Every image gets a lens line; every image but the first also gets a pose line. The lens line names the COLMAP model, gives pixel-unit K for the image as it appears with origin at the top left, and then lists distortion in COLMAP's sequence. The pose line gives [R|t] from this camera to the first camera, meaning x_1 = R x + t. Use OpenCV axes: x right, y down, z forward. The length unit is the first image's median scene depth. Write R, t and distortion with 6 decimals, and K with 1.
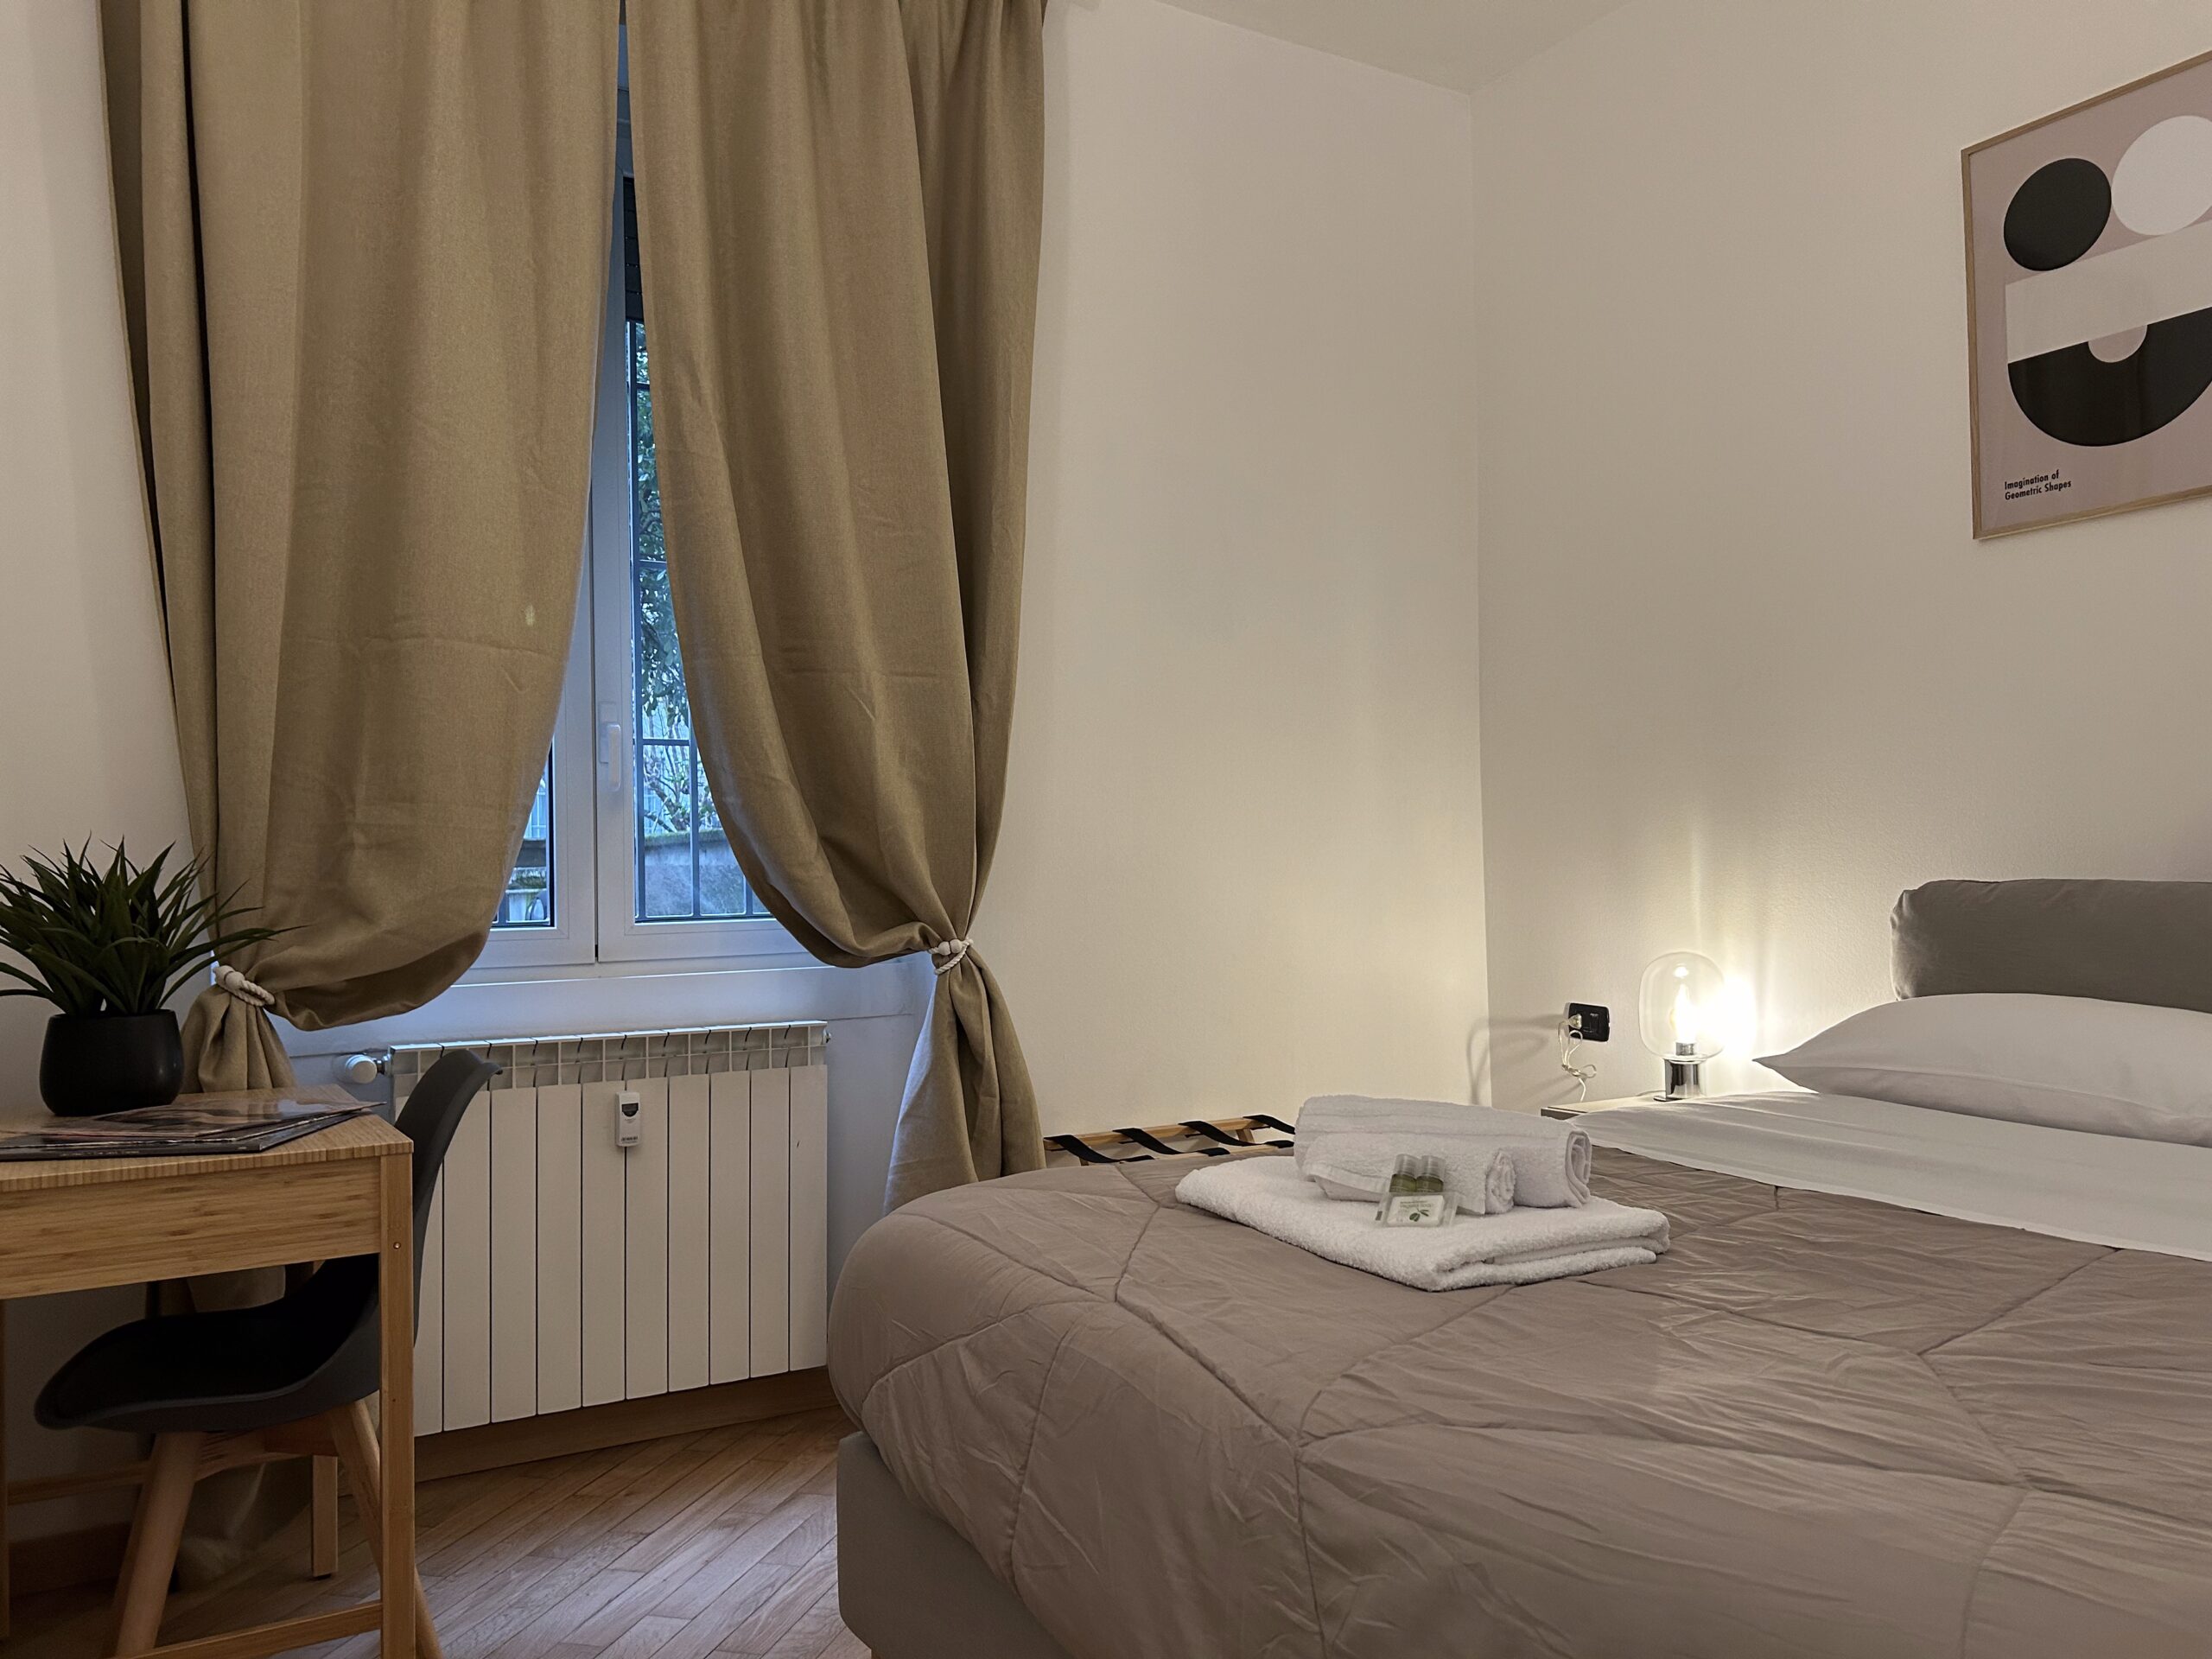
lens RADIAL K [[1640.8, 0, 1106.0], [0, 1640.8, 829.5], [0, 0, 1]] dist [0.005474, -0.001274]
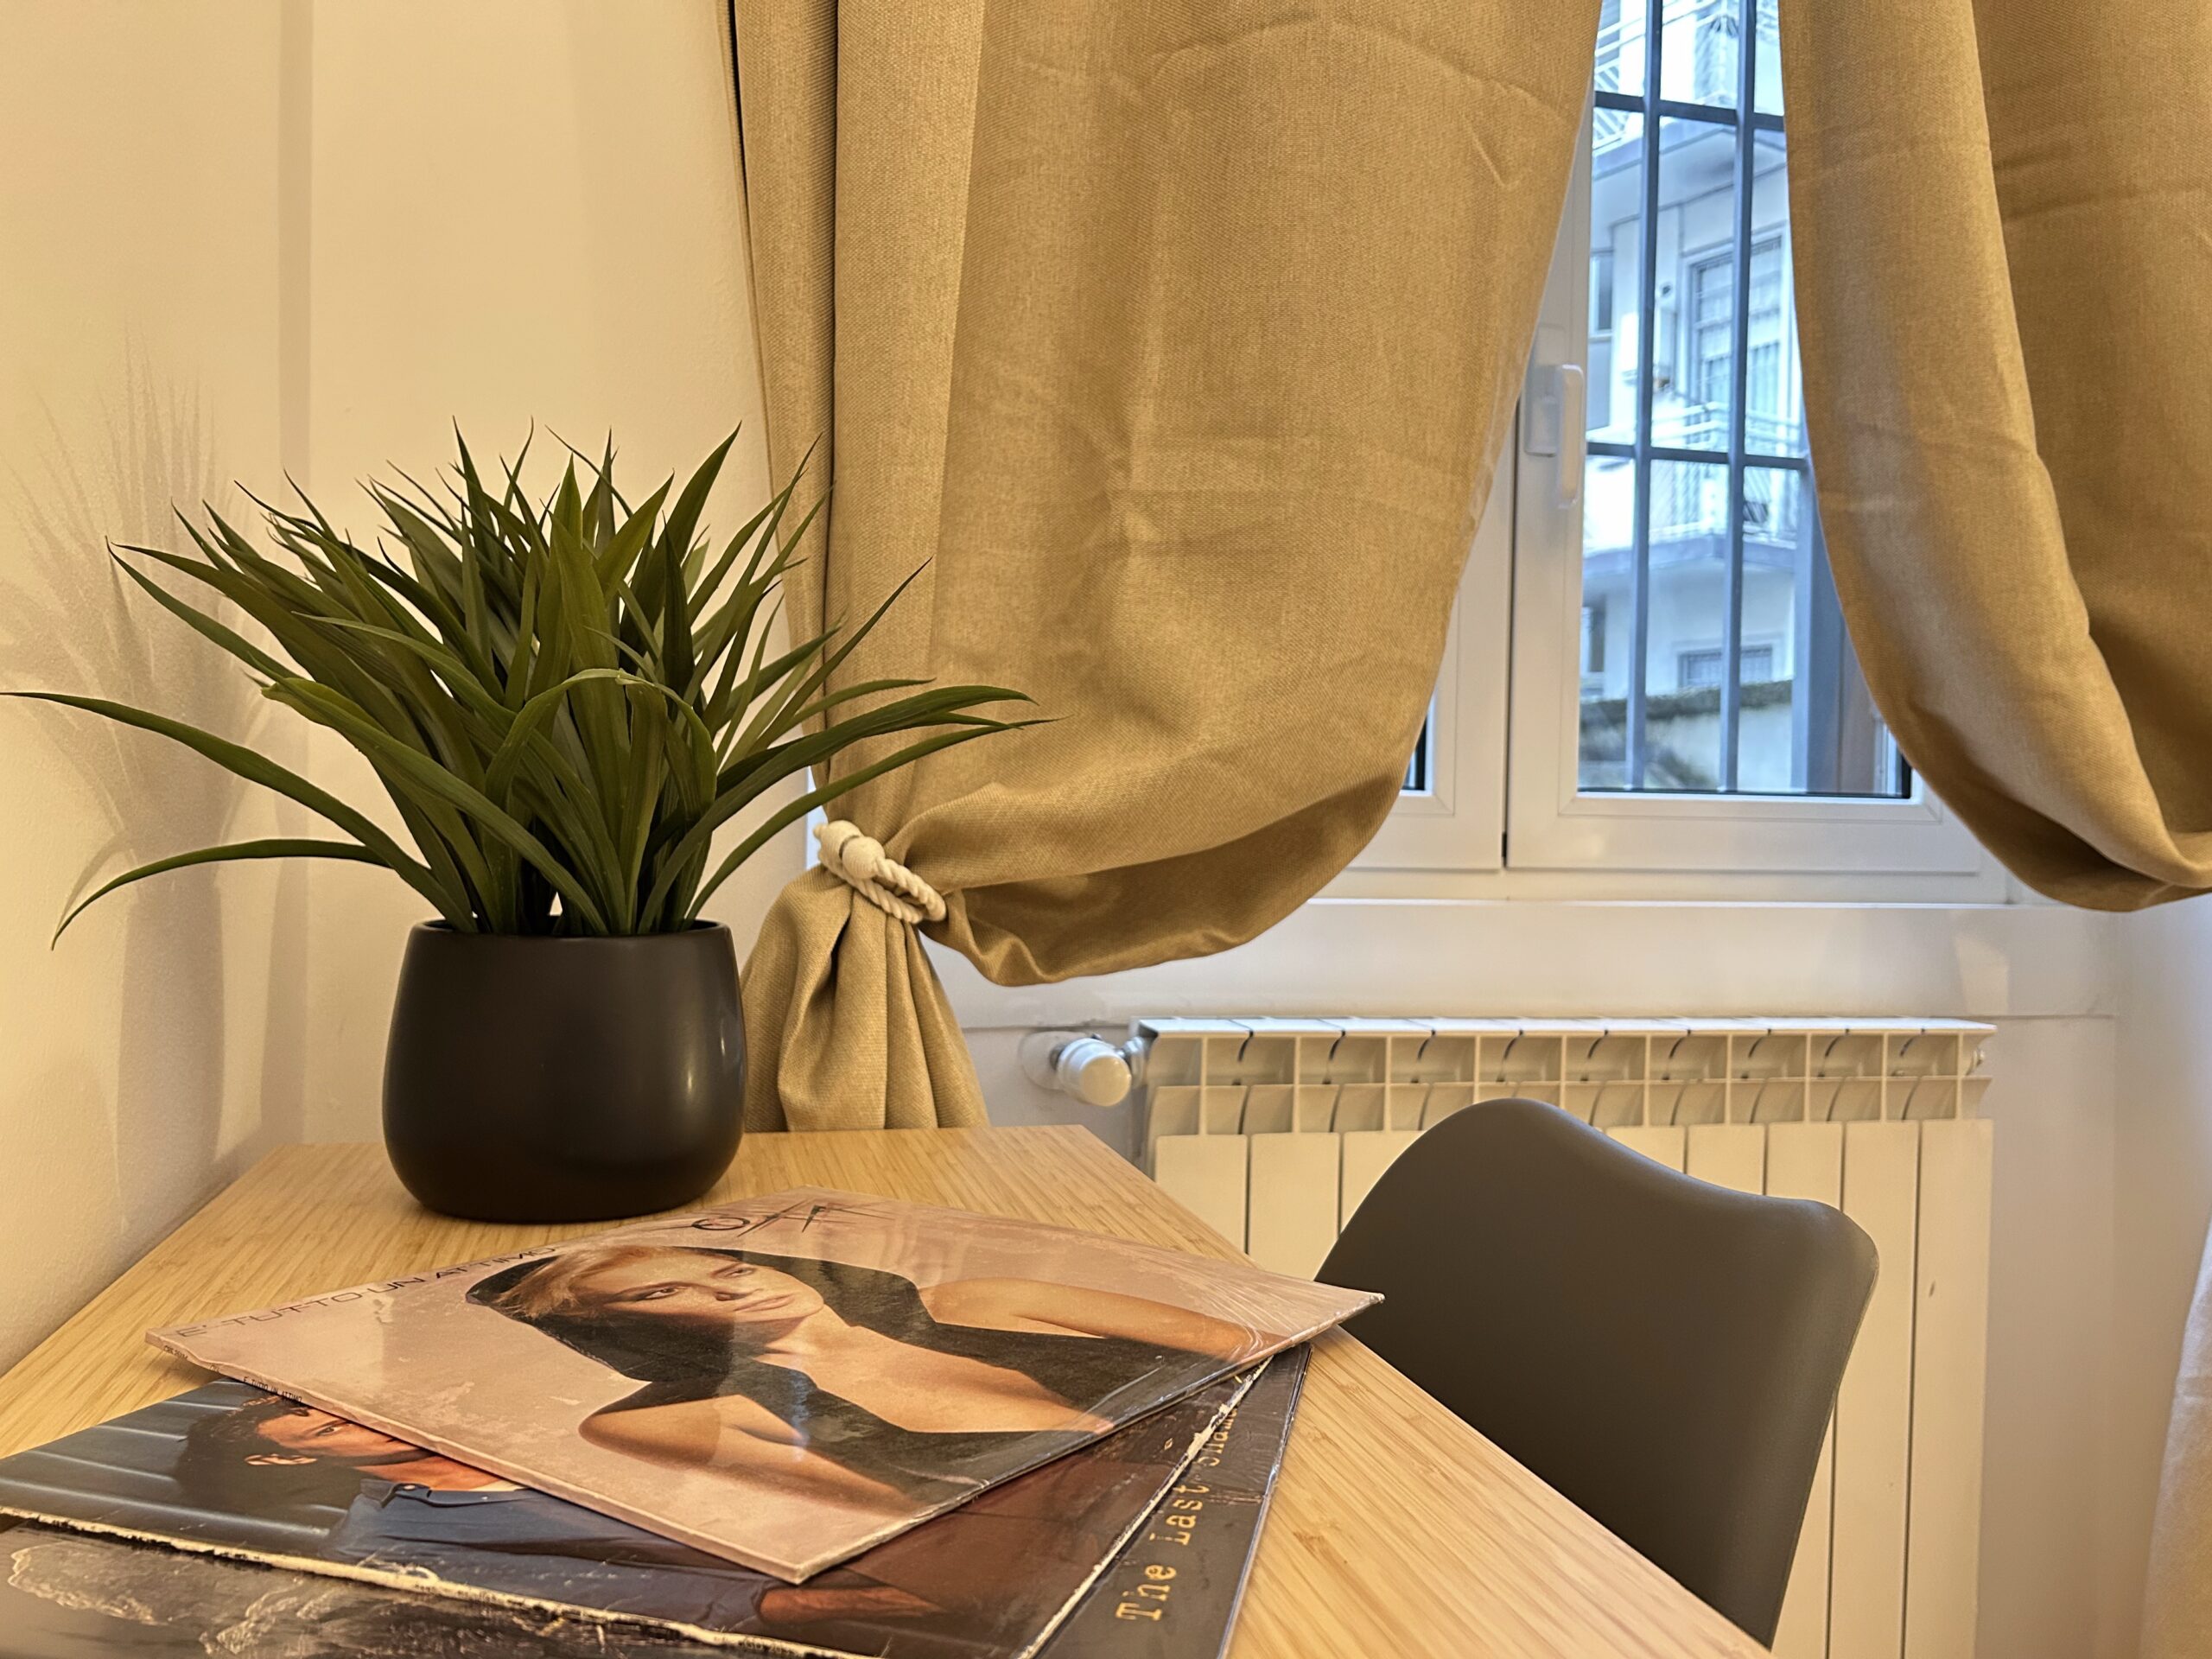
lens RADIAL K [[1669.8, 0, 1093.0], [0, 1669.8, 826.4], [0, 0, 1]] dist [0.063897, -0.071606]
pose [[0.952504, 0.044208, -0.301301, -0.337130], [-0.032123, 0.998473, 0.044950, 0.061198], [0.302828, -0.033137, 0.952469, 0.597603]]
